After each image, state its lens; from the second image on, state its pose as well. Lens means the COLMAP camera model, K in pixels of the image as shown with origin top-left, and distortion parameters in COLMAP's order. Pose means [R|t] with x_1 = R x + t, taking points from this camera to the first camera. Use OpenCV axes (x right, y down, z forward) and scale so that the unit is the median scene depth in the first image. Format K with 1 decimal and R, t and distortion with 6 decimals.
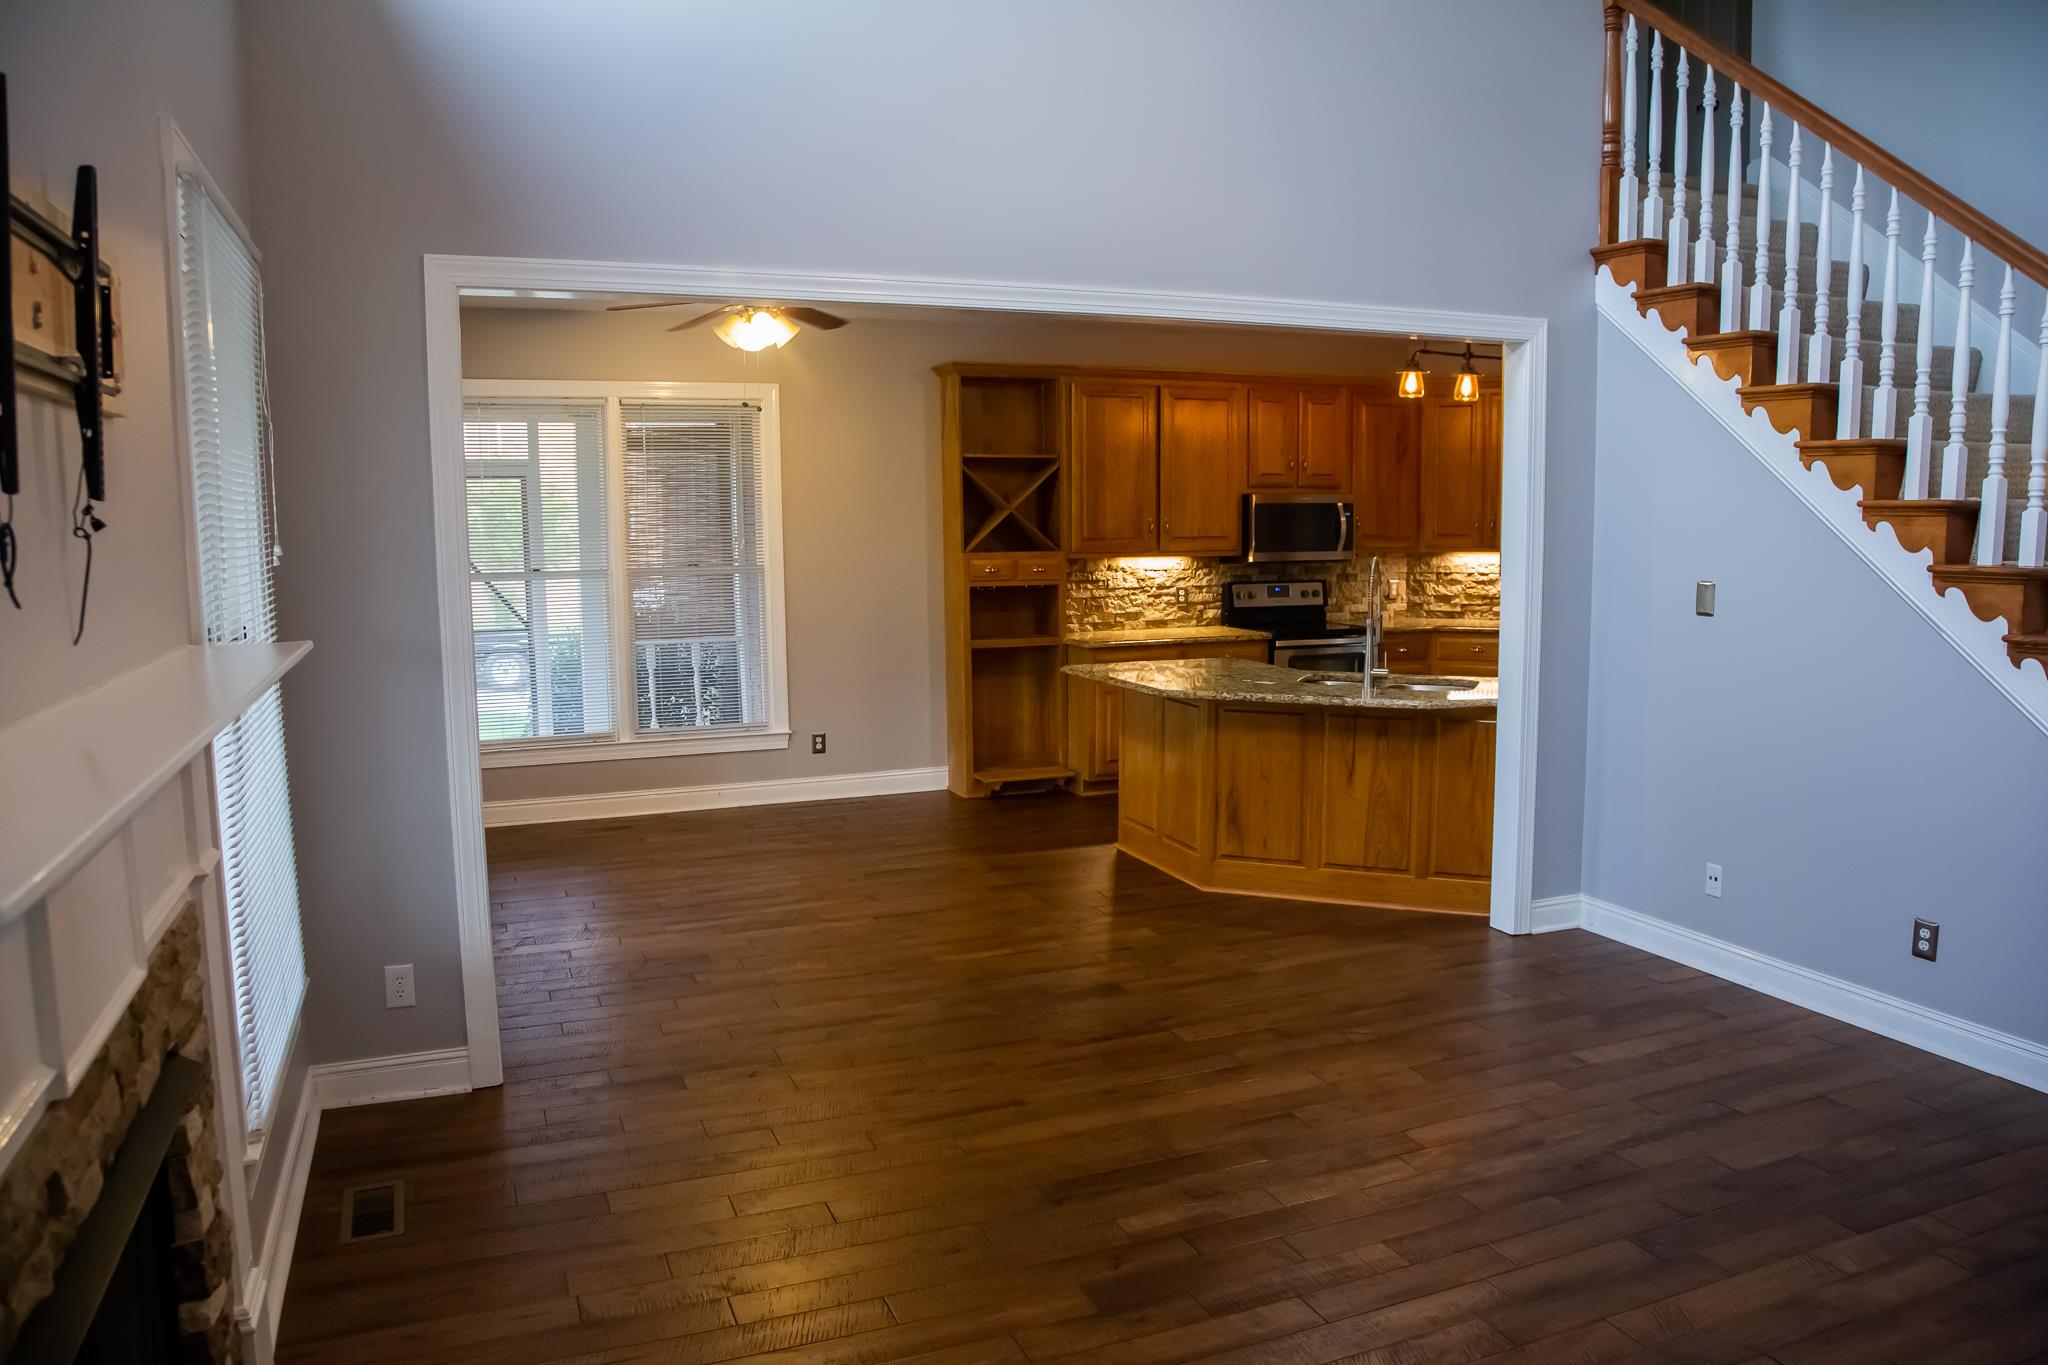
lens RADIAL K [[1421.8, 0, 1024.0], [0, 1421.8, 682.5], [0, 0, 1]] dist [-0.122571, 0.072585]
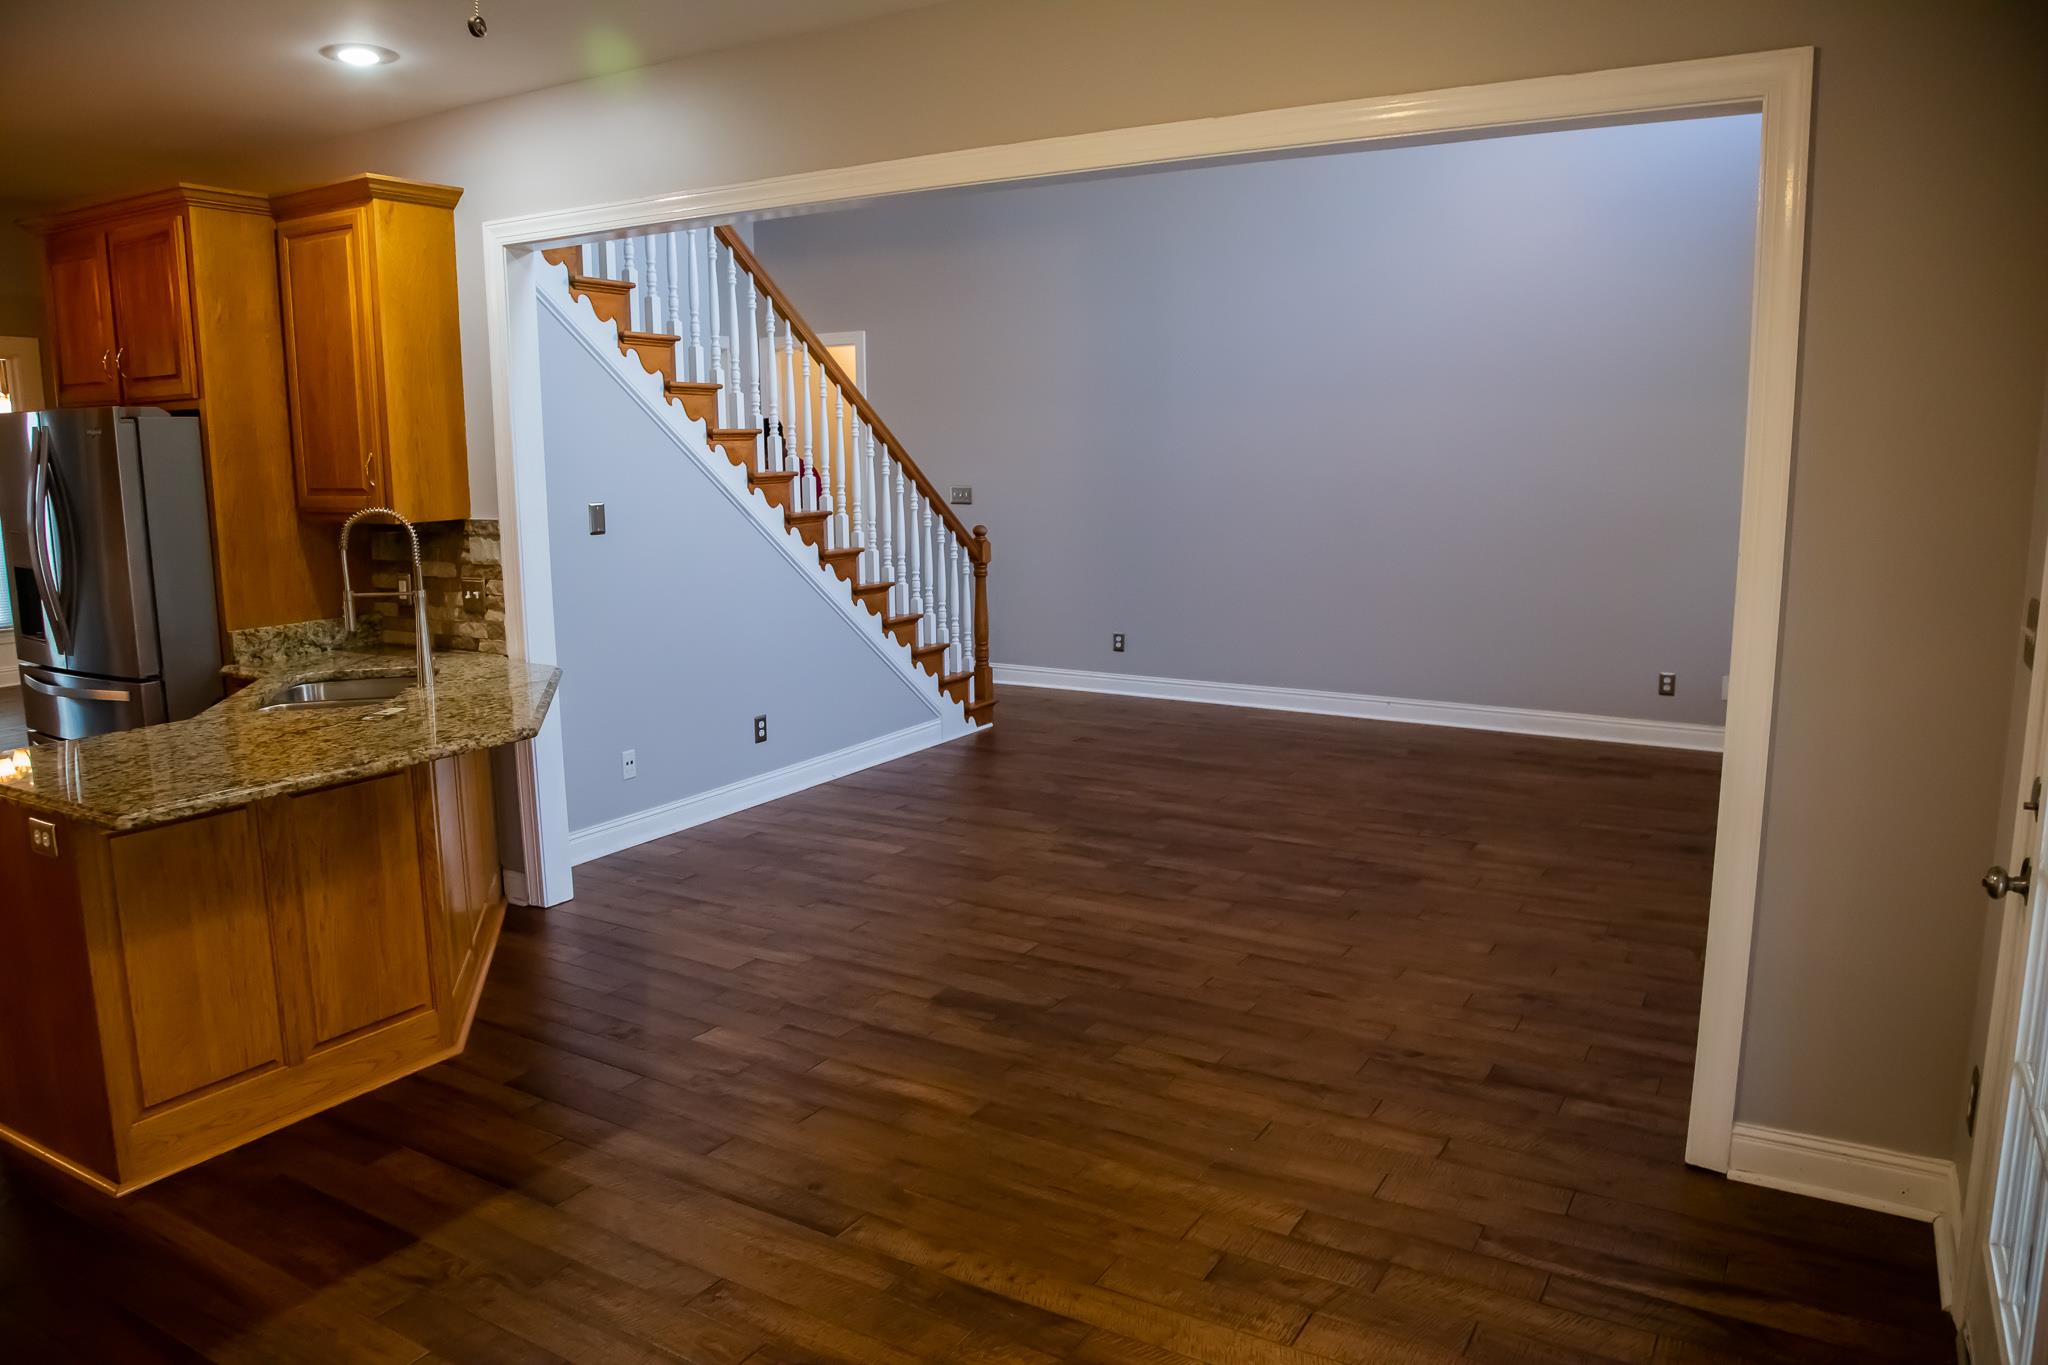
lens RADIAL K [[1421.8, 0, 1024.0], [0, 1421.8, 682.5], [0, 0, 1]] dist [-0.122571, 0.072585]
pose [[-0.604338, -0.119734, 0.787680, -0.482822], [0.107650, 0.967306, 0.229632, -0.122937], [-0.789422, 0.223569, -0.571690, 1.113736]]
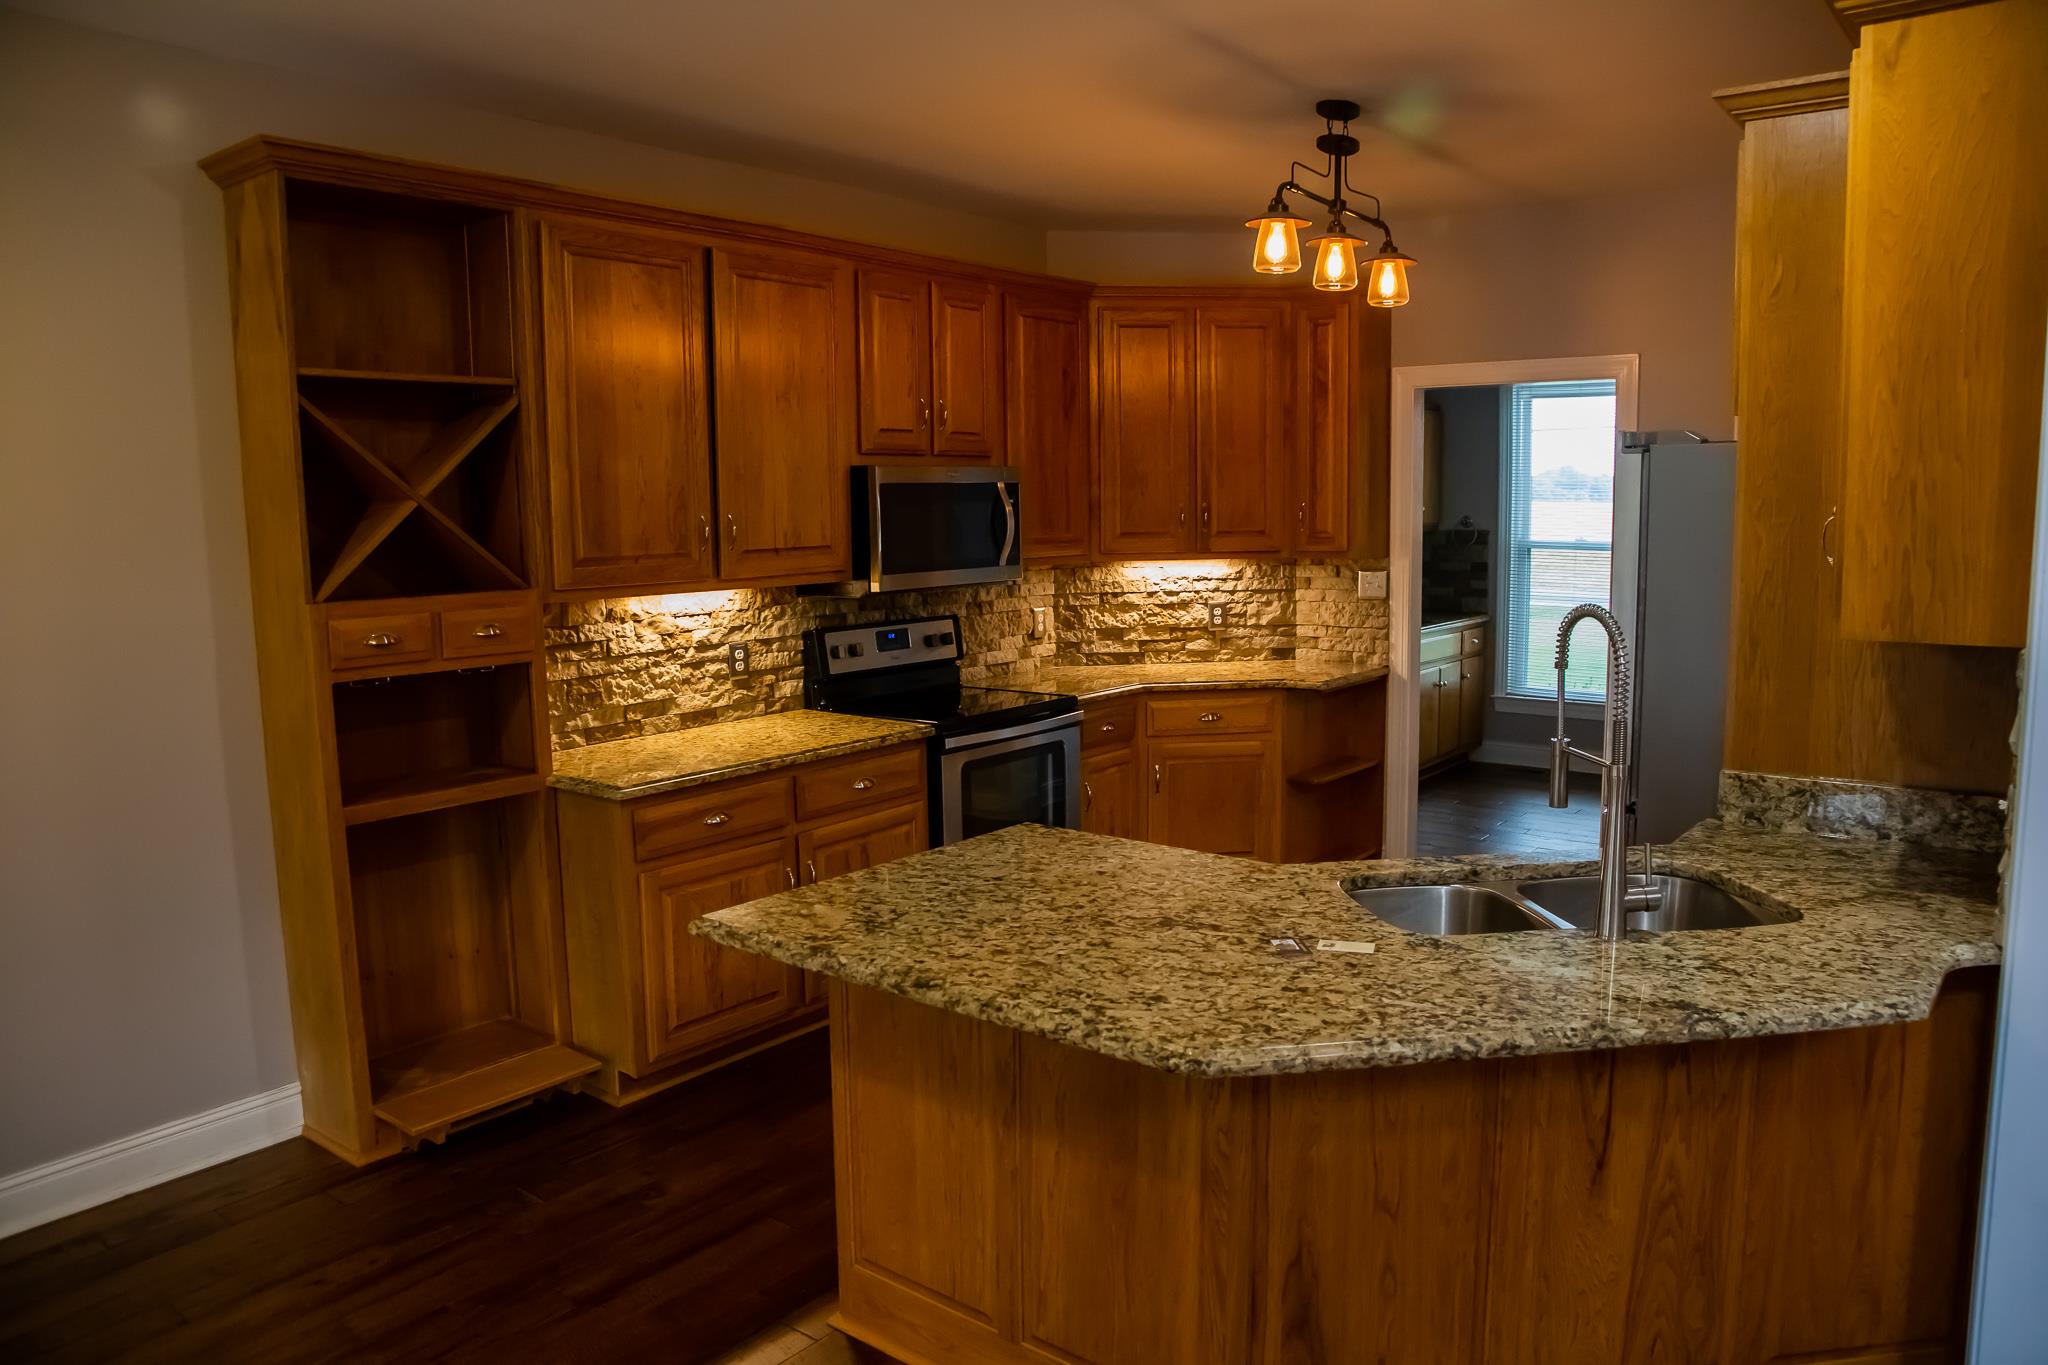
lens RADIAL K [[1421.8, 0, 1024.0], [0, 1421.8, 682.5], [0, 0, 1]] dist [-0.122571, 0.072585]
pose [[0.870864, -0.067390, 0.486882, -0.076423], [0.066410, 0.997606, 0.019294, -0.079595], [-0.487016, 0.015531, 0.873255, 0.694272]]
